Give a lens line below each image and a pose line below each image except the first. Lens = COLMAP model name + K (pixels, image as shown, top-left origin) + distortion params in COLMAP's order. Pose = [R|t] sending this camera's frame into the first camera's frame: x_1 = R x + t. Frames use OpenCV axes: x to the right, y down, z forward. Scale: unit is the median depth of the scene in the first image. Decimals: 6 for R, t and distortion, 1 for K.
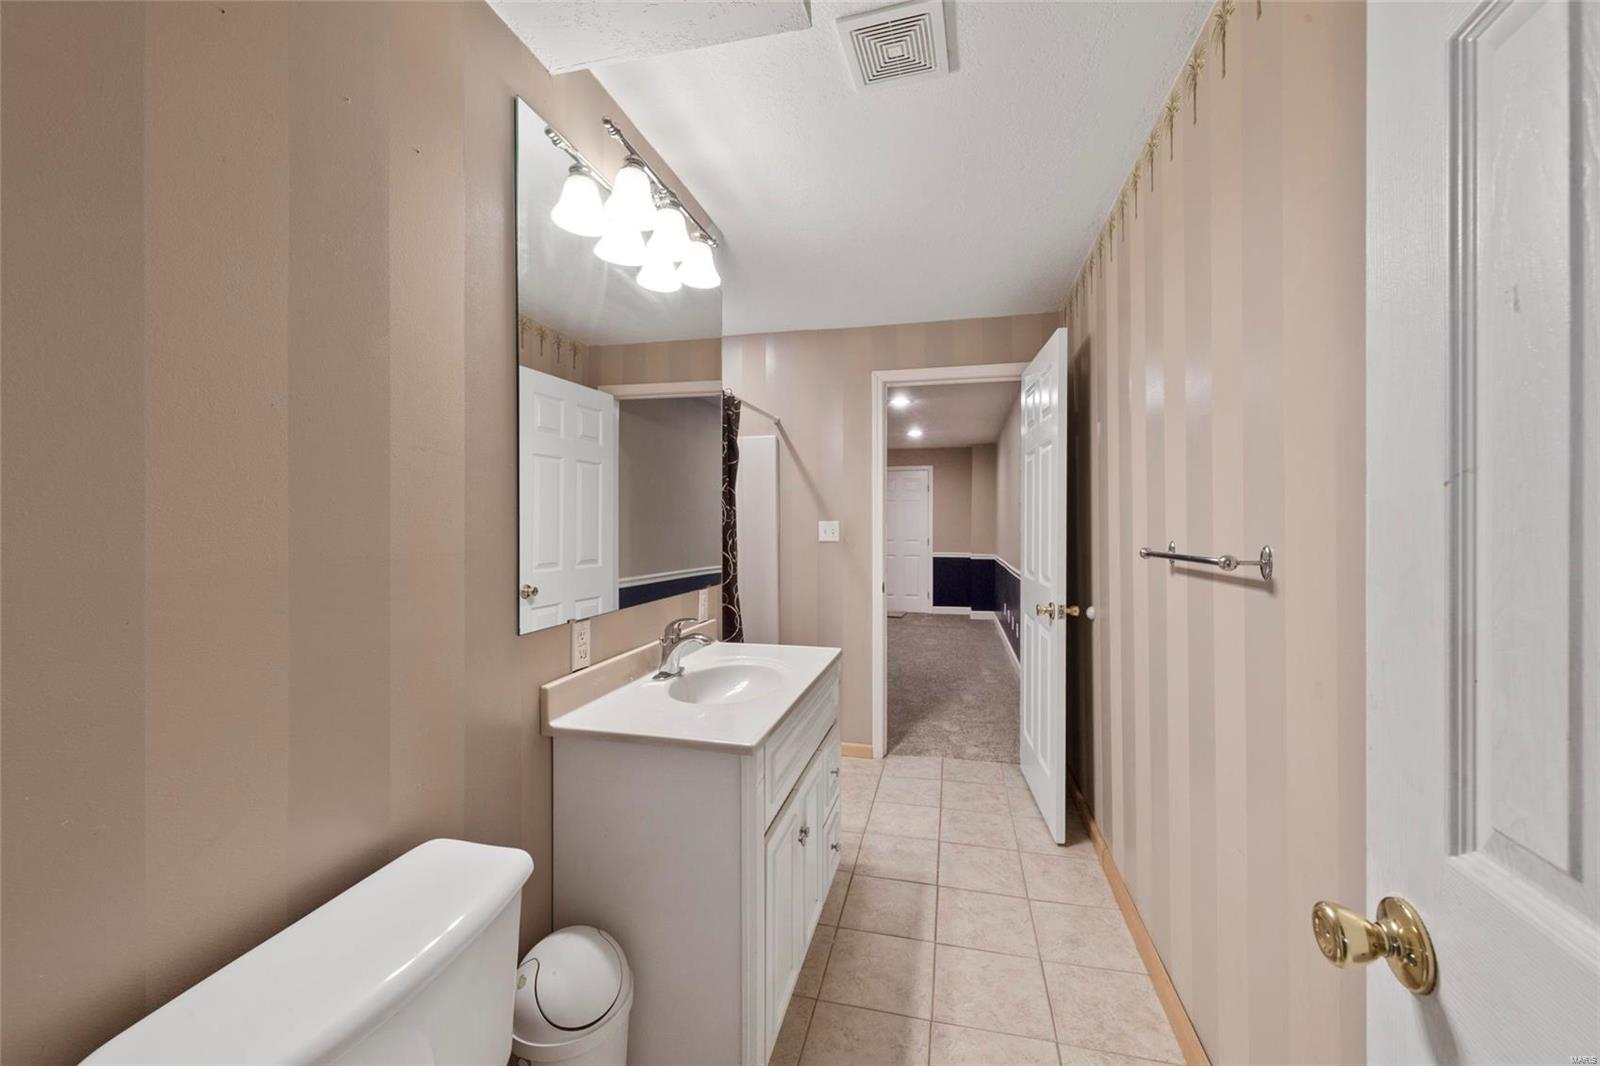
lens RADIAL K [[606.8, 0, 800.0], [0, 606.8, 533.0], [0, 0, 1]] dist [-0.000131, 0.000019]
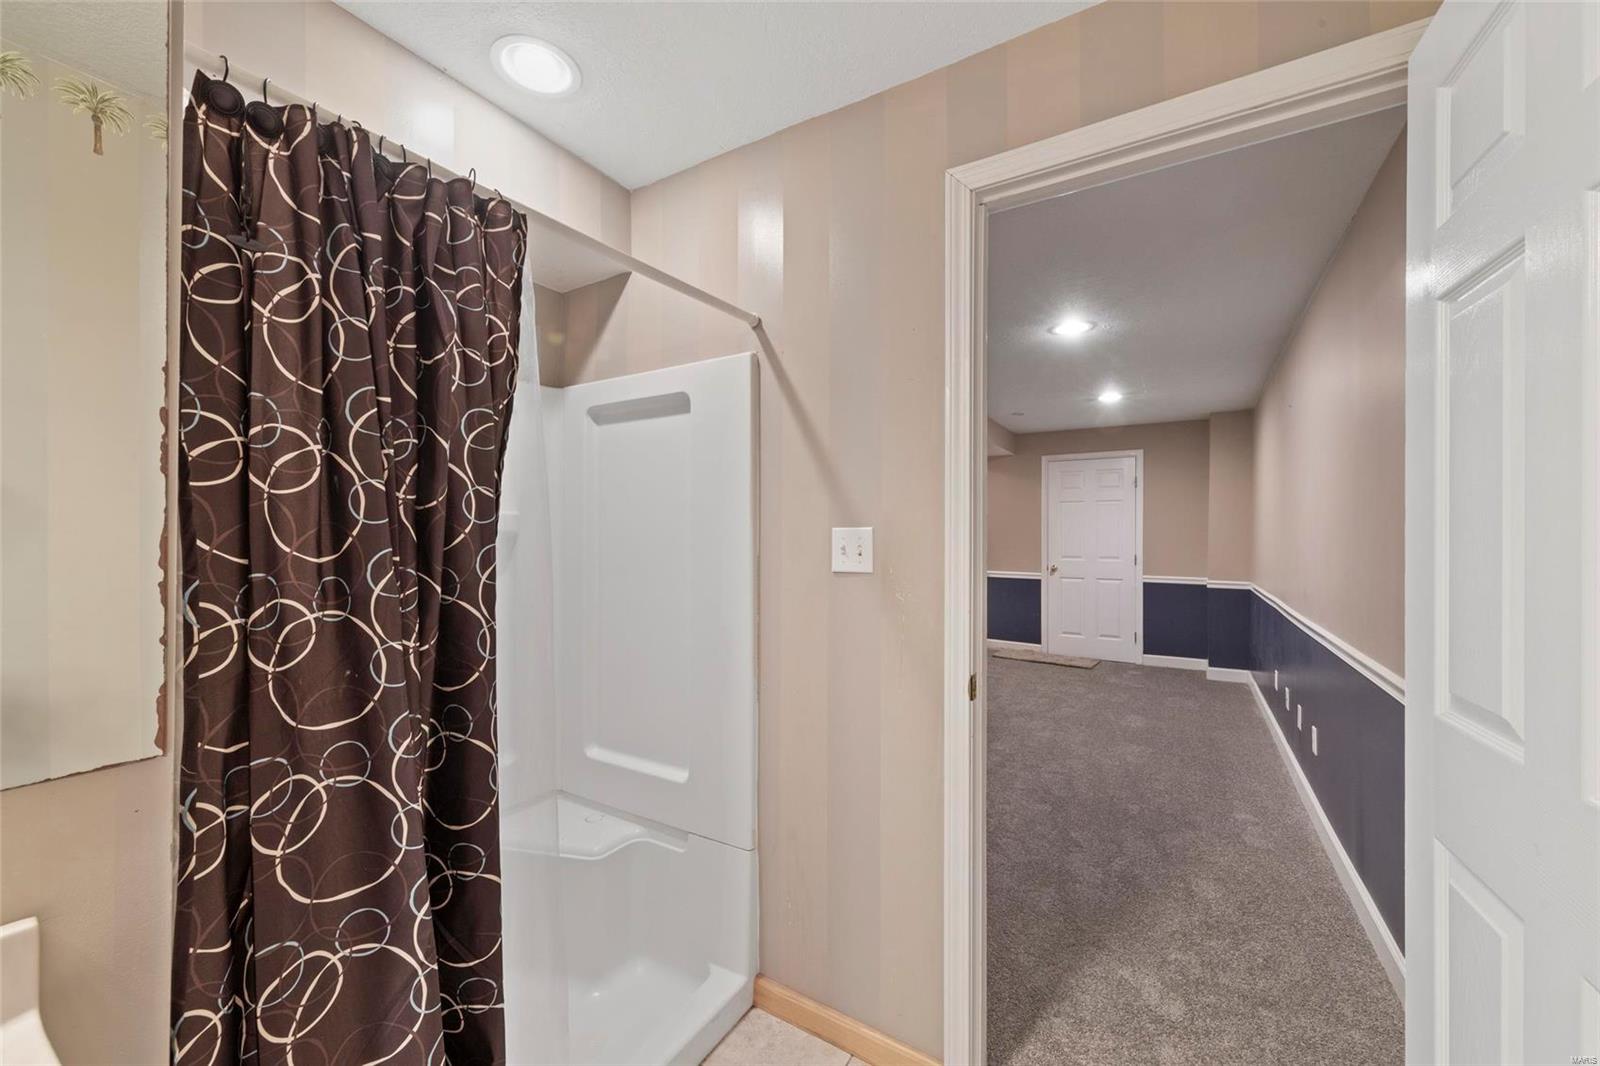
lens RADIAL K [[610.8, 0, 790.4], [0, 610.8, 548.4], [0, 0, 1]] dist [-0.000095, 0.000100]
pose [[0.949429, 0.002289, -0.313973, 0.131038], [-0.000887, 0.999989, 0.004608, -0.005050], [0.313980, -0.004096, 0.949421, 0.499124]]
